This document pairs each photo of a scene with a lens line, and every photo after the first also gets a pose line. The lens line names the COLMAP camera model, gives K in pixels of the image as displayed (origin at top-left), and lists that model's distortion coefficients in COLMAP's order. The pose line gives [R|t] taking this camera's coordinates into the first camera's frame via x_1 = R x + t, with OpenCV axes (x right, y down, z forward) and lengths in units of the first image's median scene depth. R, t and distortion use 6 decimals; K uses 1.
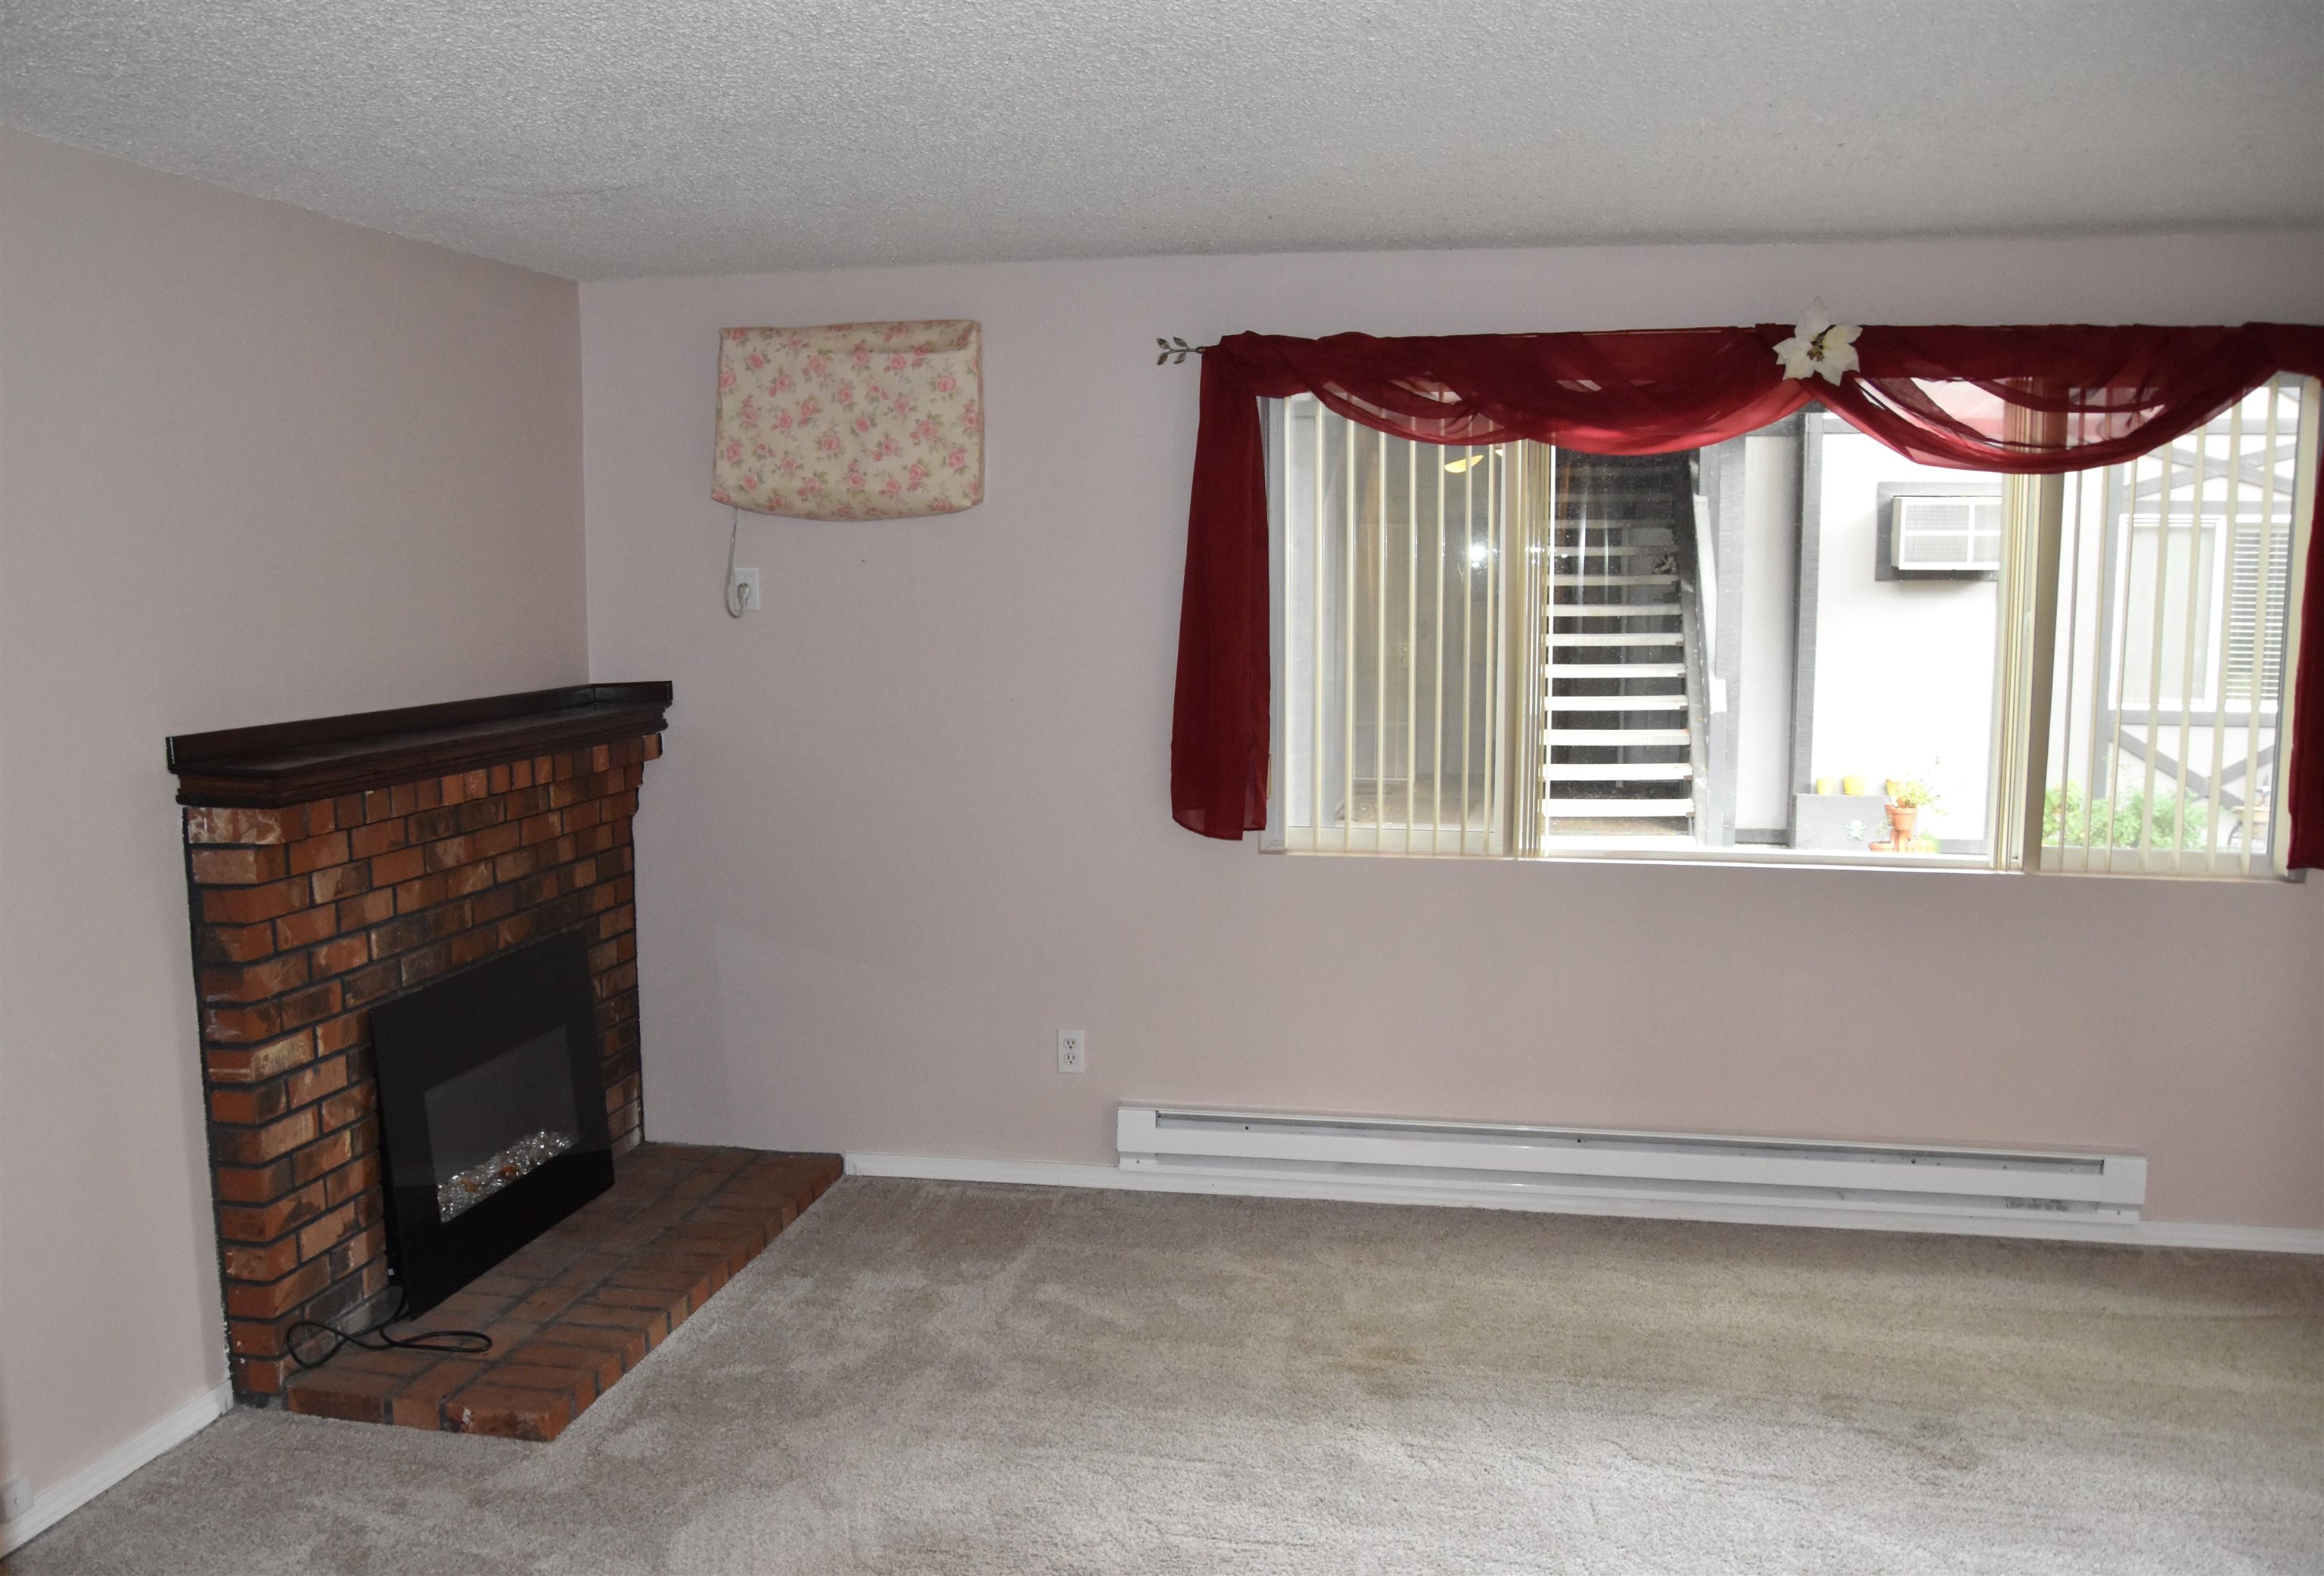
lens RADIAL K [[2085.8, 0, 1070.1], [0, 2085.8, 887.1], [0, 0, 1]] dist [-0.120694, 0.030863]
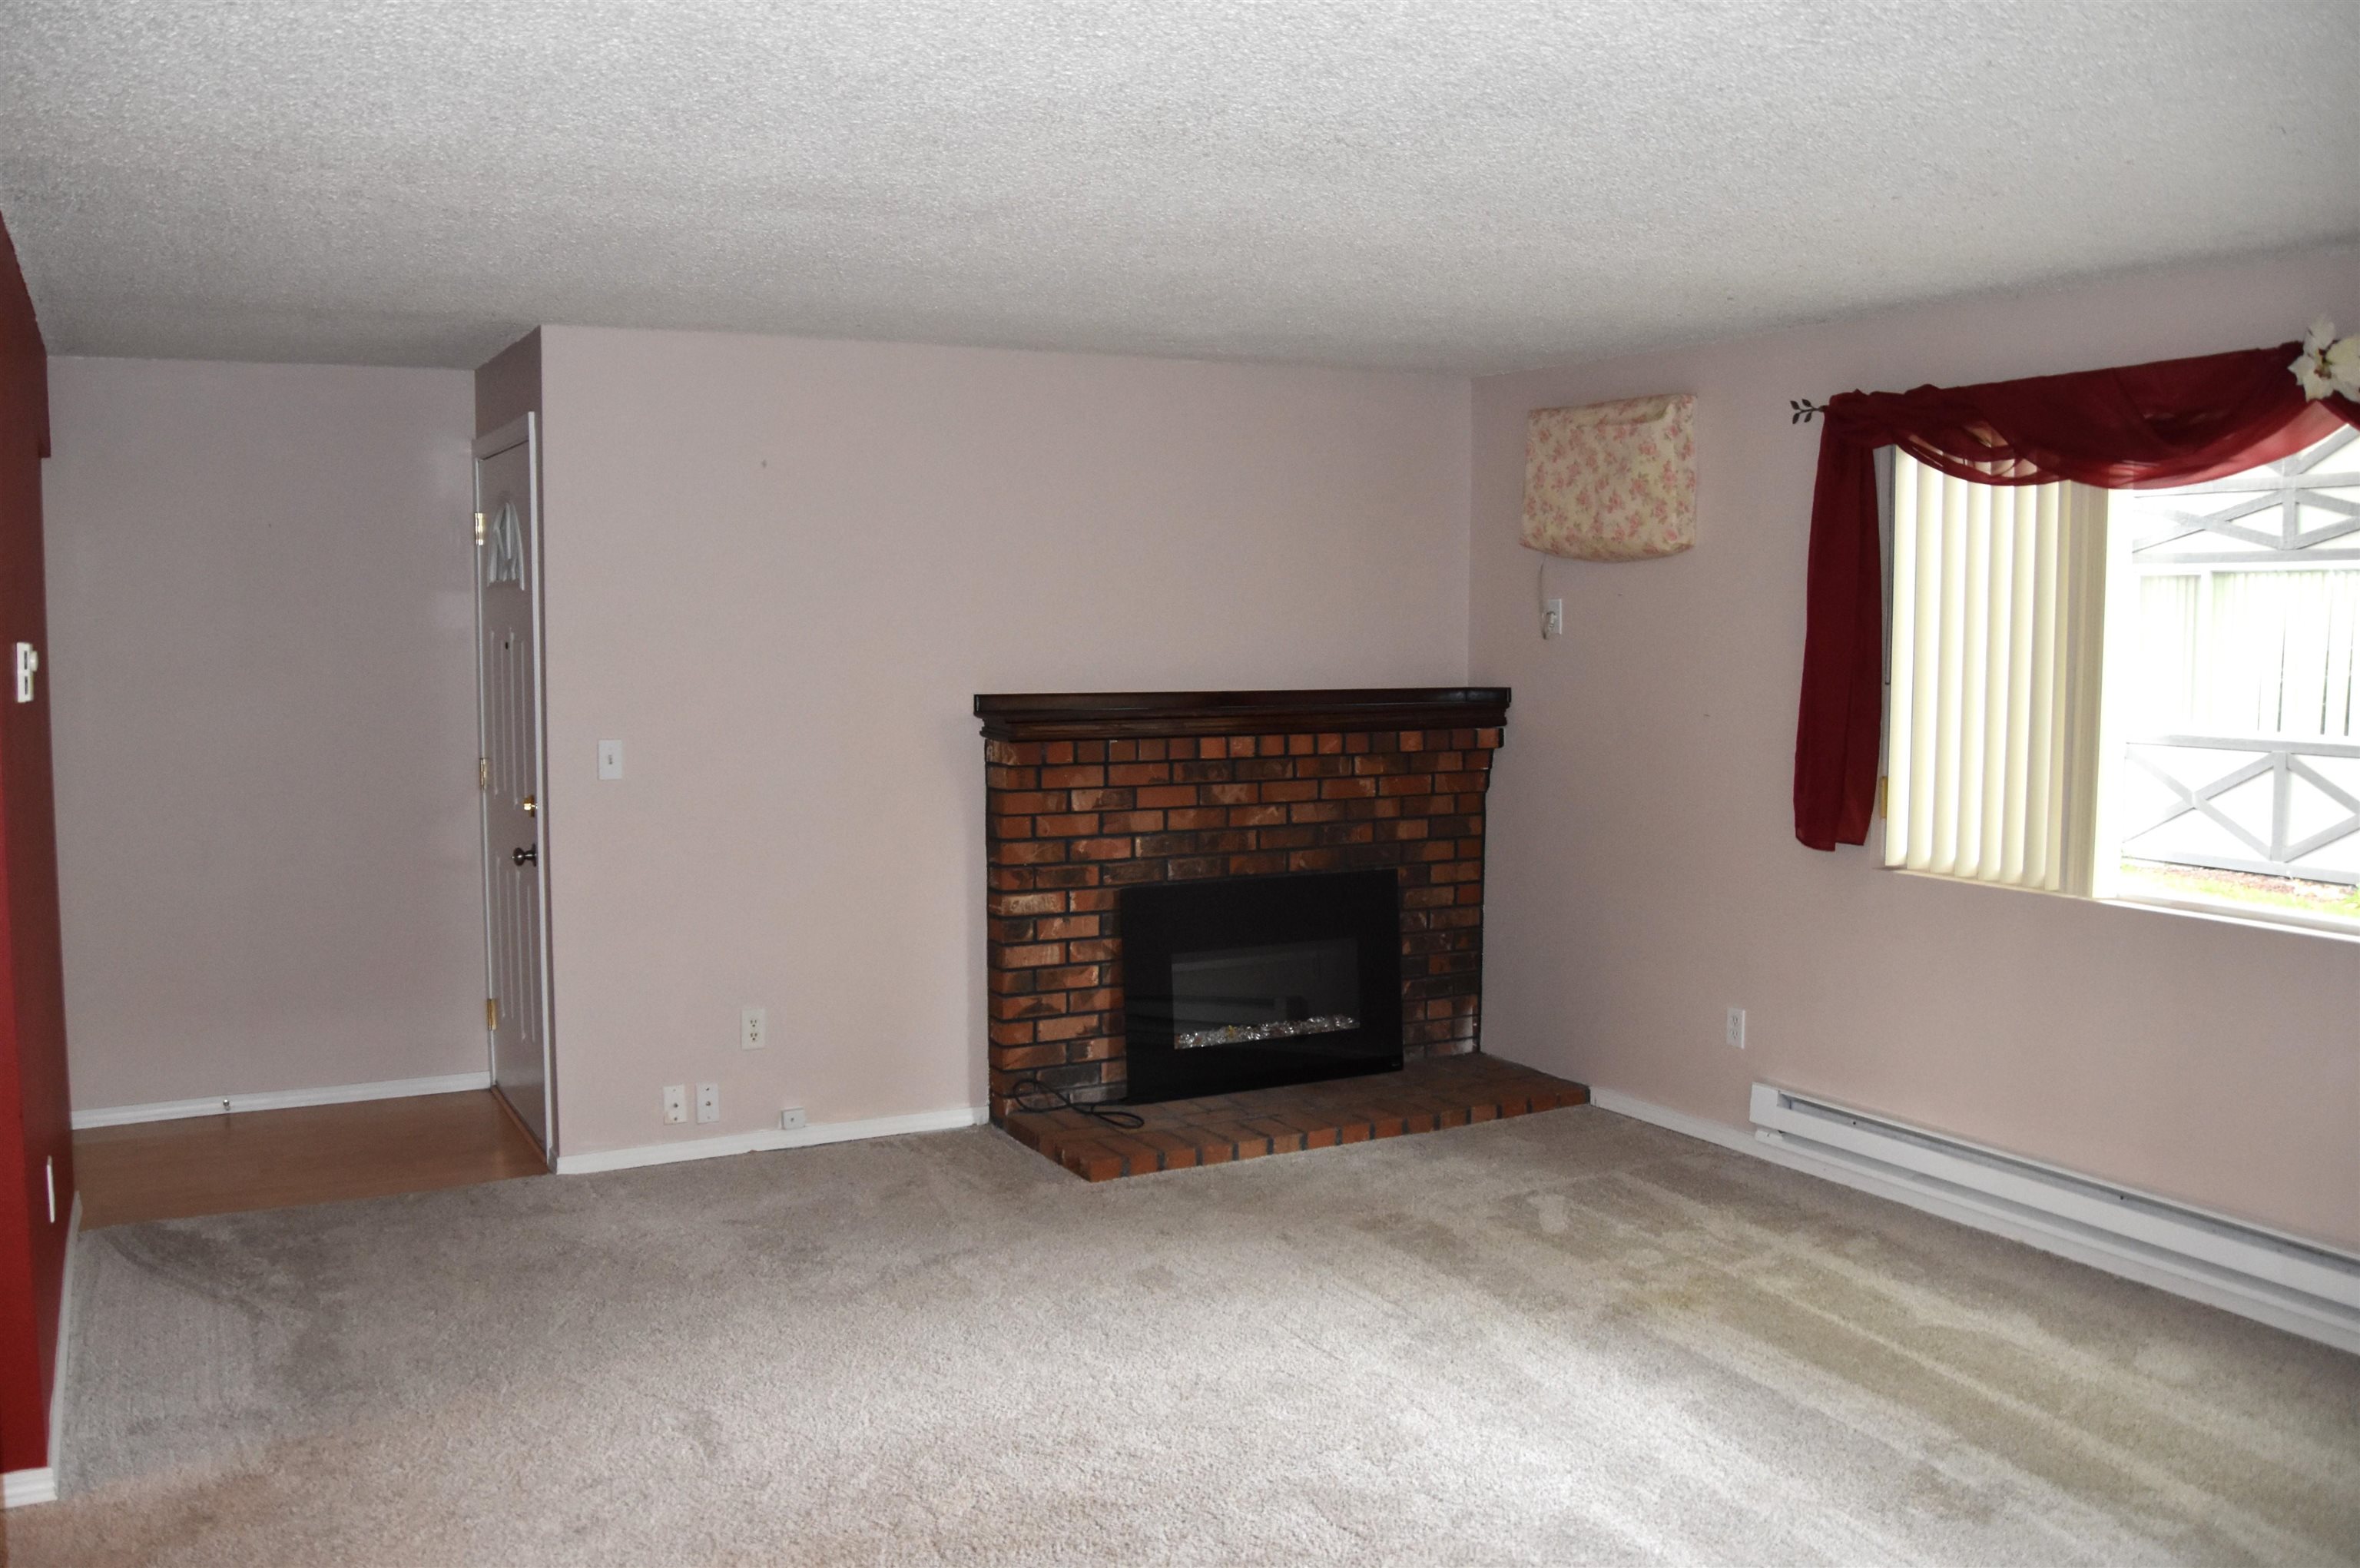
lens RADIAL K [[2000.3, 0, 1173.8], [0, 2000.3, 782.2], [0, 0, 1]] dist [-0.122561, 0.093893]
pose [[0.655331, 0.074668, -0.751643, 0.666853], [-0.122278, 0.992463, -0.008019, -0.008357], [0.745379, 0.097165, 0.659522, 0.058445]]
